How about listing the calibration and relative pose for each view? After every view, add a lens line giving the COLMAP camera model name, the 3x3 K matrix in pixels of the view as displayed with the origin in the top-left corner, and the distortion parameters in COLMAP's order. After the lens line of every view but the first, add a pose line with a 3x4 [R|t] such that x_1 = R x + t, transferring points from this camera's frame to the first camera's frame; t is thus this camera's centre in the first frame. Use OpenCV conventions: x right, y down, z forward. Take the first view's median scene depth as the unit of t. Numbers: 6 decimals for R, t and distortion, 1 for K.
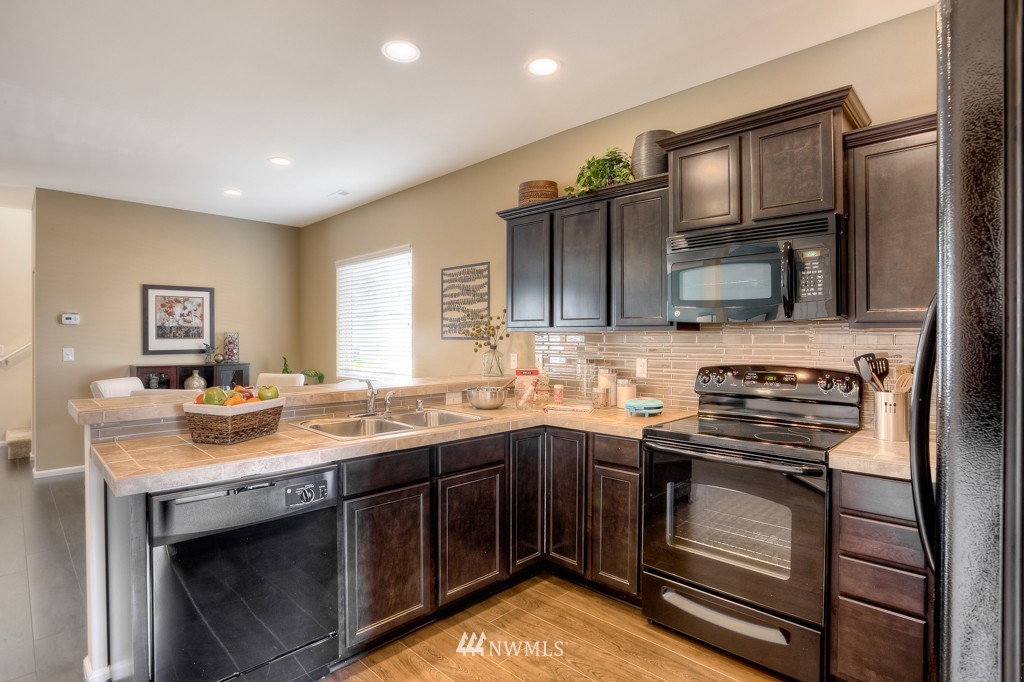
lens RADIAL K [[517.1, 0, 508.2], [0, 517.1, 338.8], [0, 0, 1]] dist [-0.042450, -0.000241]
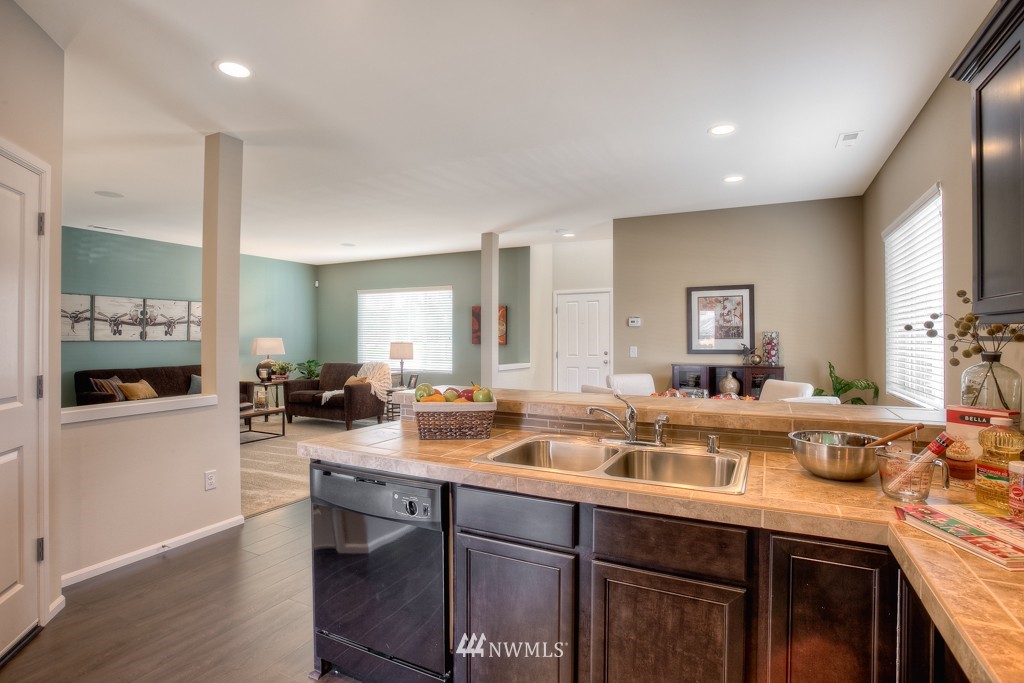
lens RADIAL K [[517.1, 0, 508.6], [0, 517.1, 336.5], [0, 0, 1]] dist [-0.042450, -0.000241]
pose [[0.304835, -0.002267, -0.952402, 0.237015], [-0.002217, 0.999993, -0.003090, -0.000539], [0.952402, 0.003053, 0.304828, 0.384800]]
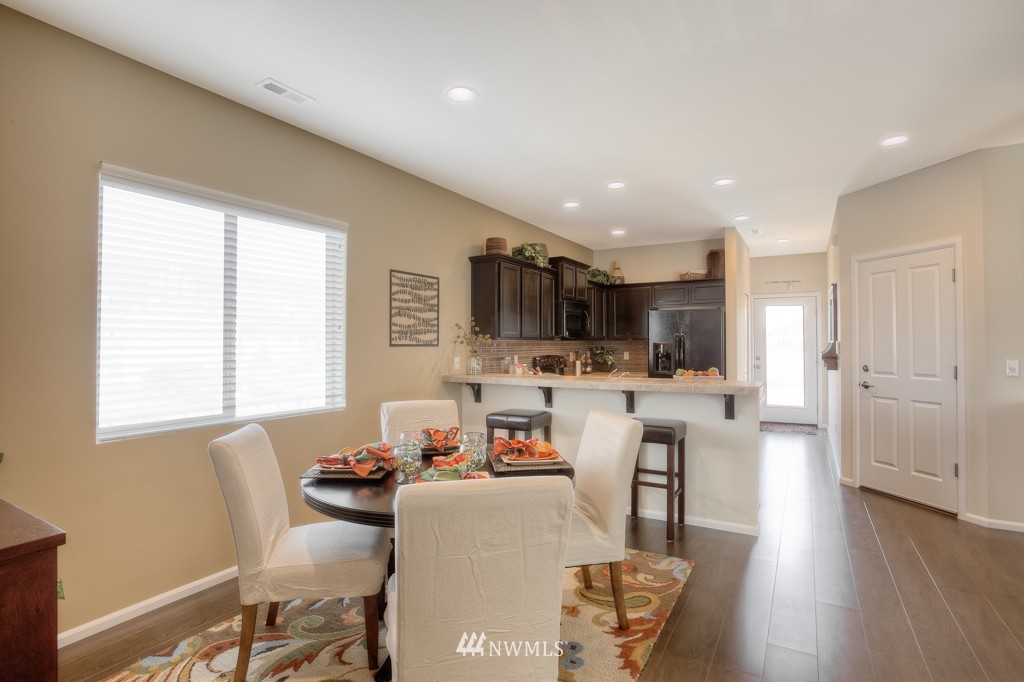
lens RADIAL K [[517.1, 0, 510.3], [0, 517.1, 338.1], [0, 0, 1]] dist [-0.042450, -0.000241]
pose [[-0.246712, 0.006706, 0.969066, -1.068151], [0.001585, 0.999978, -0.006517, -0.007686], [-0.969088, -0.000072, -0.246717, 1.025186]]
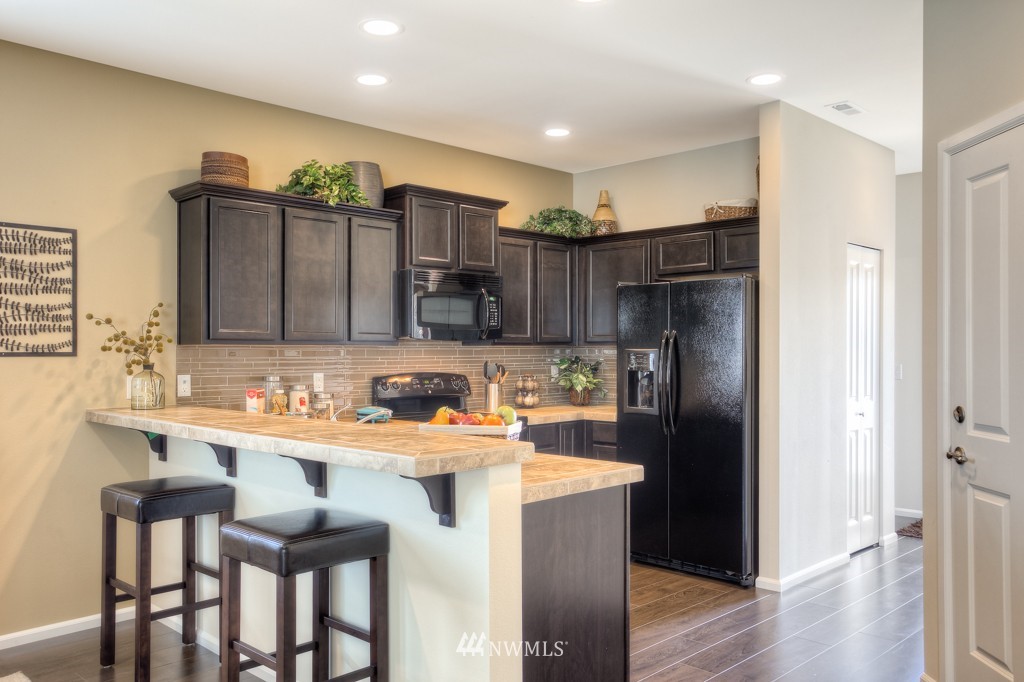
lens RADIAL K [[853.5, 0, 512.2], [0, 853.5, 345.2], [0, 0, 1]] dist [0.025889, -0.000425]
pose [[0.009760, 0.000880, 0.999952, -0.960080], [0.001267, 0.999999, -0.000892, -0.008925], [-0.999952, 0.001276, 0.009759, 0.427519]]
